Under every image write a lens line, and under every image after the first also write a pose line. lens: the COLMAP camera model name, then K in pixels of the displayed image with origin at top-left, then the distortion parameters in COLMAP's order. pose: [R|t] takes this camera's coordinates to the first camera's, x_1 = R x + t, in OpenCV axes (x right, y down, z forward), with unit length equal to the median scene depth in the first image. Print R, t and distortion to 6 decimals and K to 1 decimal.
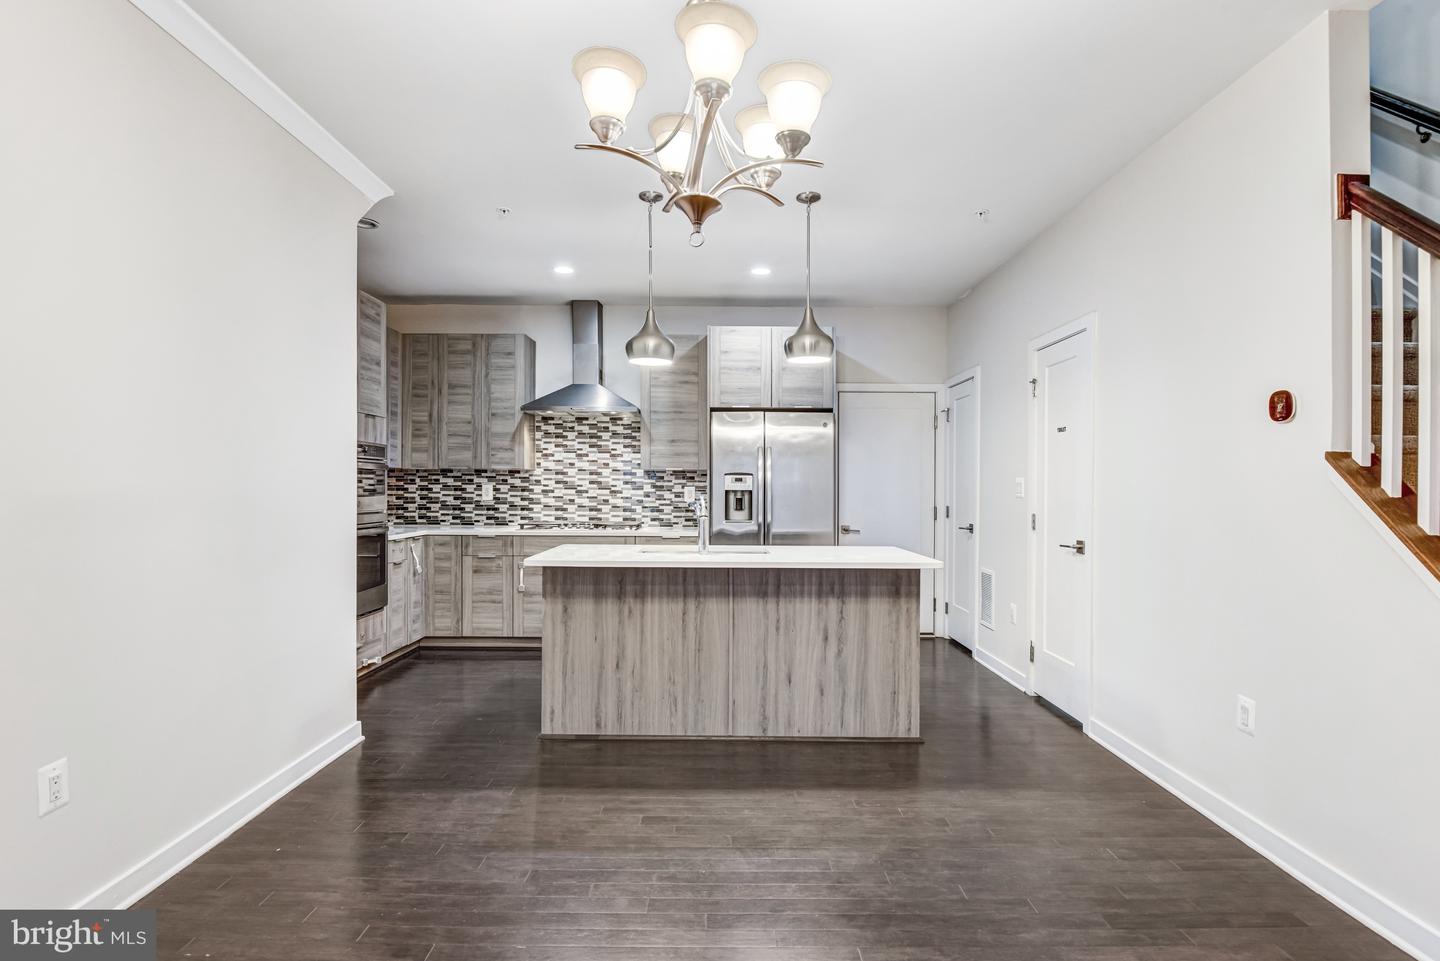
lens RADIAL K [[702.2, 0, 725.7], [0, 702.2, 487.1], [0, 0, 1]] dist [-0.015176, -0.001147]
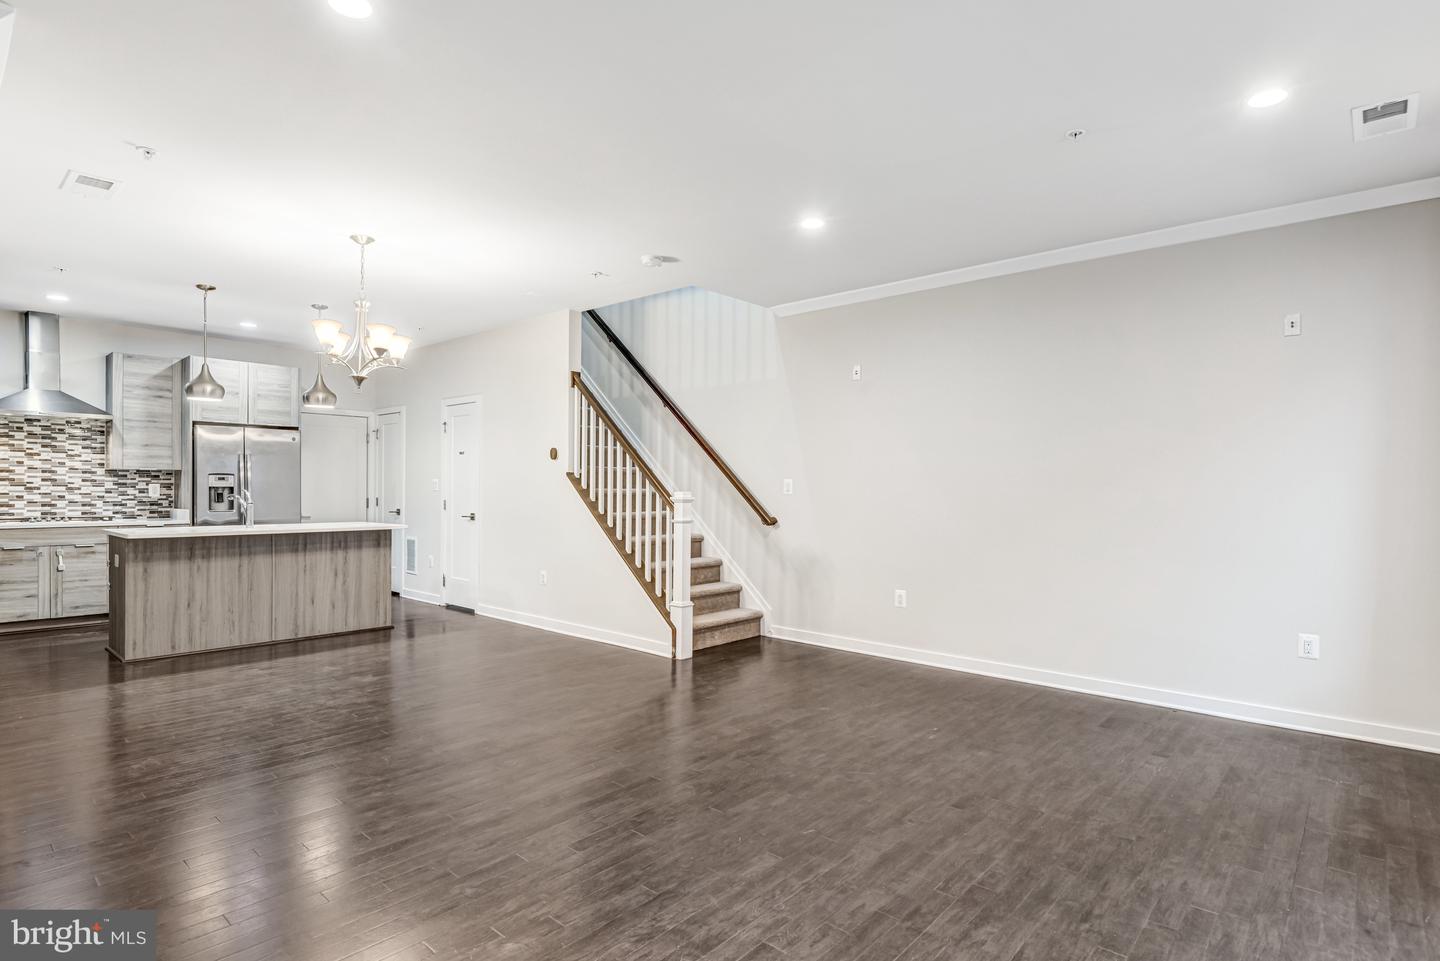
lens RADIAL K [[709.7, 0, 716.0], [0, 709.7, 486.0], [0, 0, 1]] dist [-0.001459, -0.017449]
pose [[0.661675, -0.000557, 0.749790, -0.346684], [-0.001757, 0.999996, 0.002293, -0.001620], [-0.749788, -0.002834, 0.661672, -0.531747]]
